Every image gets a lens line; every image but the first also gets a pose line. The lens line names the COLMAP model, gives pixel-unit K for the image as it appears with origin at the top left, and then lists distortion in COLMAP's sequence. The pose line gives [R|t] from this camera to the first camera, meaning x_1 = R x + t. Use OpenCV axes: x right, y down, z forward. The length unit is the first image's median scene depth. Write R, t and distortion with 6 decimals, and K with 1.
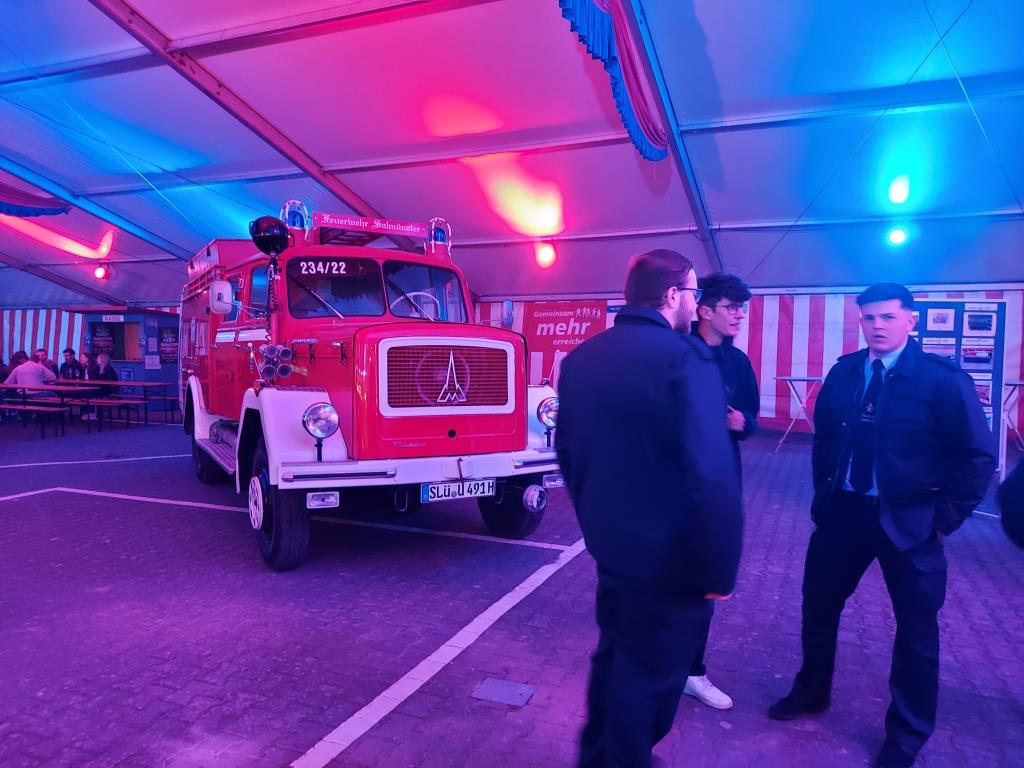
lens RADIAL K [[742.0, 0, 505.4], [0, 742.0, 388.8], [0, 0, 1]] dist [0.087240, -0.104103]
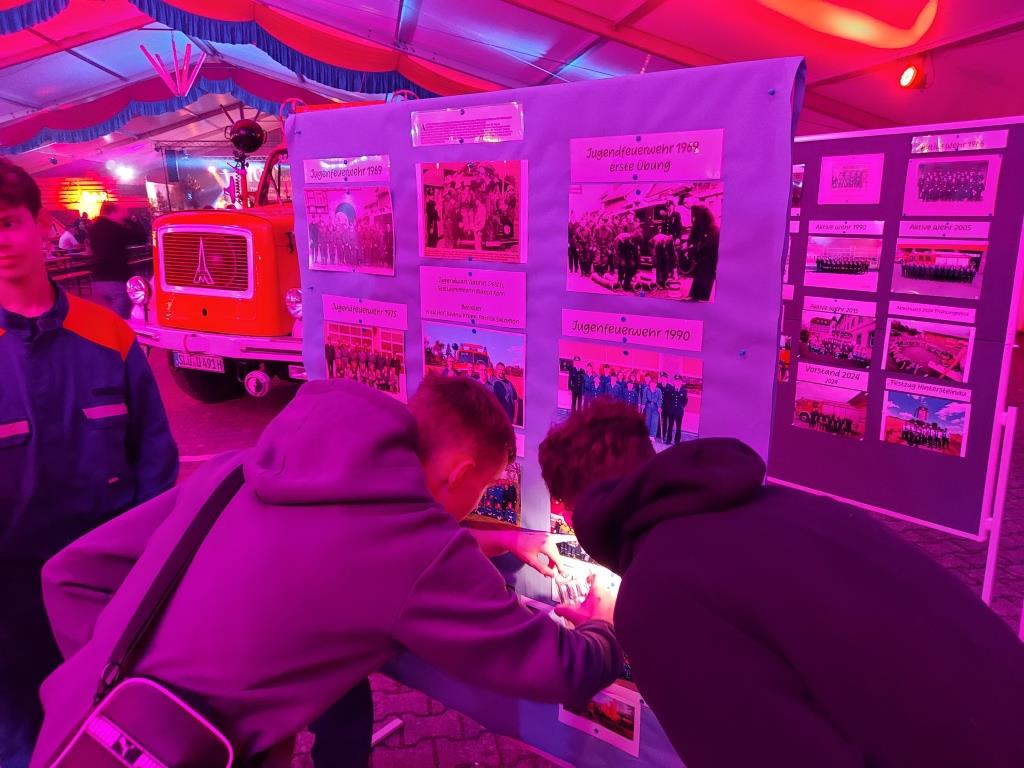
lens RADIAL K [[742.0, 0, 505.4], [0, 742.0, 388.8], [0, 0, 1]] dist [0.087240, -0.104103]
pose [[0.548983, 0.183874, -0.815358, 0.852004], [-0.034353, 0.979642, 0.197793, -0.050480], [0.835127, -0.080574, 0.544123, 0.565759]]
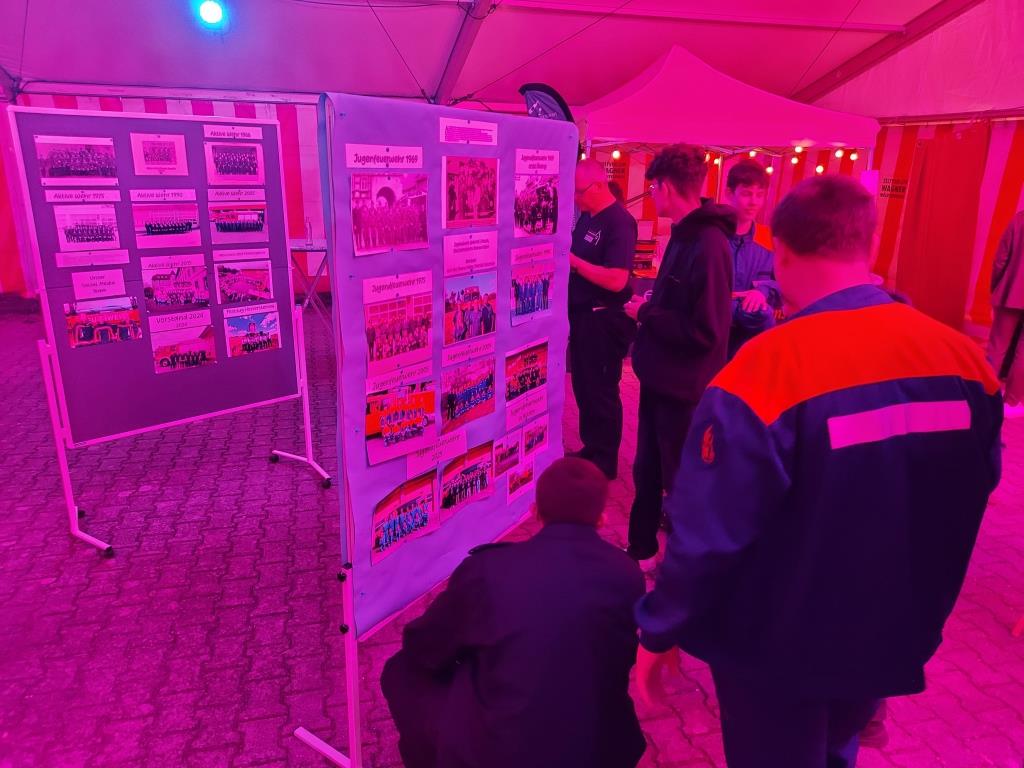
lens RADIAL K [[742.0, 0, 505.4], [0, 742.0, 388.8], [0, 0, 1]] dist [0.087240, -0.104103]
pose [[0.792617, -0.176196, 0.583707, 0.424867], [0.030434, 0.967575, 0.250744, -0.056814], [-0.608960, -0.180980, 0.772278, 0.396697]]
